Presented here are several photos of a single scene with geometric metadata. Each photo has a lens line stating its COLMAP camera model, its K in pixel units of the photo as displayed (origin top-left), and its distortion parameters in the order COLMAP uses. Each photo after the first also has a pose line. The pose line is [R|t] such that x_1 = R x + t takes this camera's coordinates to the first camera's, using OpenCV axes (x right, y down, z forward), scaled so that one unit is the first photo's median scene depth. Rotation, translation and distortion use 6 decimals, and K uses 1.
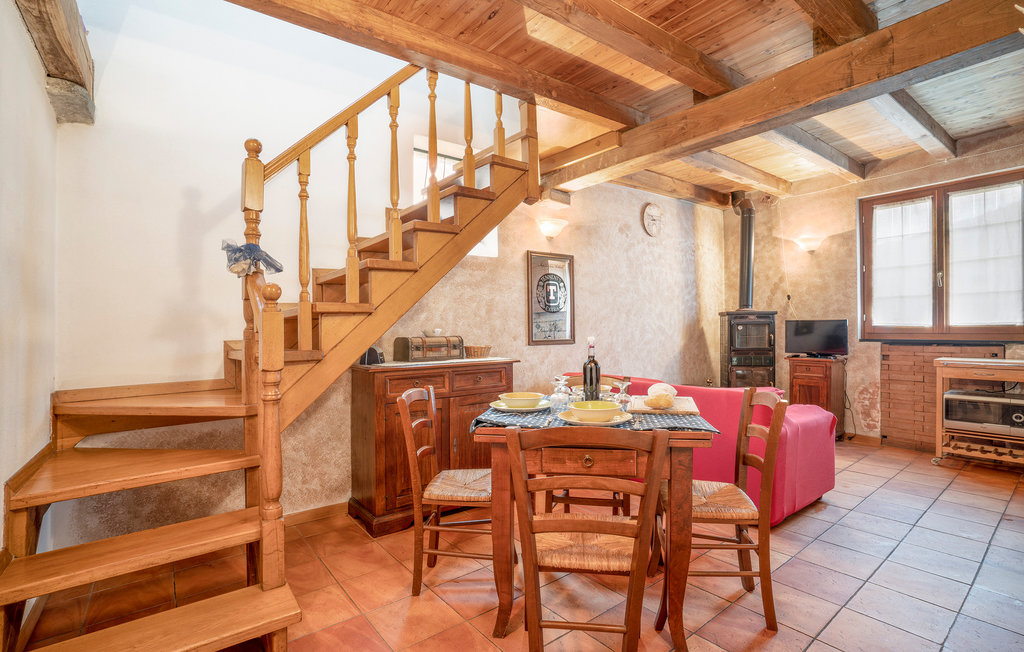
lens RADIAL K [[478.5, 0, 506.8], [0, 478.5, 330.9], [0, 0, 1]] dist [-0.021050, 0.003621]
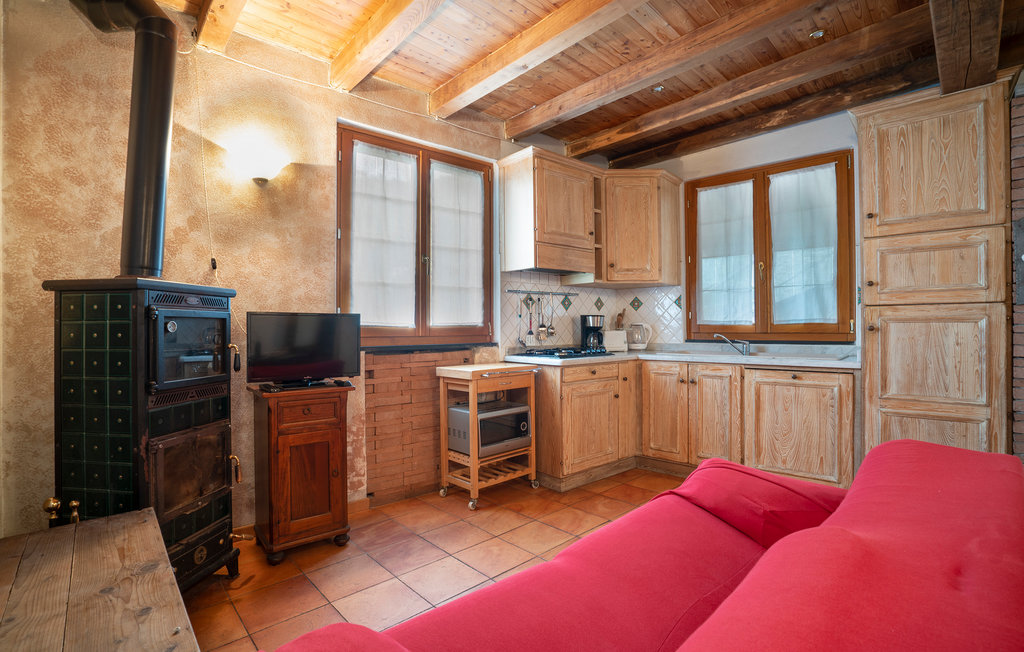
lens RADIAL K [[478.5, 0, 522.8], [0, 478.5, 322.2], [0, 0, 1]] dist [-0.021050, 0.003621]
pose [[-0.083750, 0.023094, 0.996219, 0.111304], [0.012134, 0.999681, -0.022154, 0.001036], [-0.996413, 0.010233, -0.084003, 0.792390]]
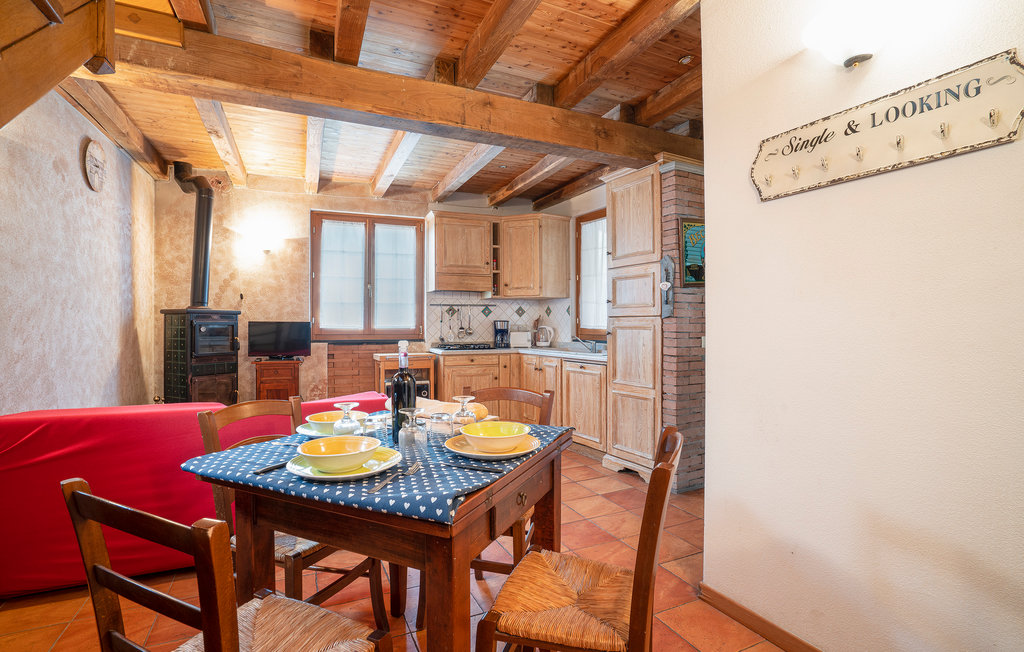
lens RADIAL K [[478.5, 0, 505.8], [0, 478.5, 325.2], [0, 0, 1]] dist [-0.021050, 0.003621]
pose [[0.247894, 0.012448, 0.968707, -0.186404], [0.001541, 0.999911, -0.013243, -0.001840], [-0.968786, 0.004776, 0.247852, 0.295724]]
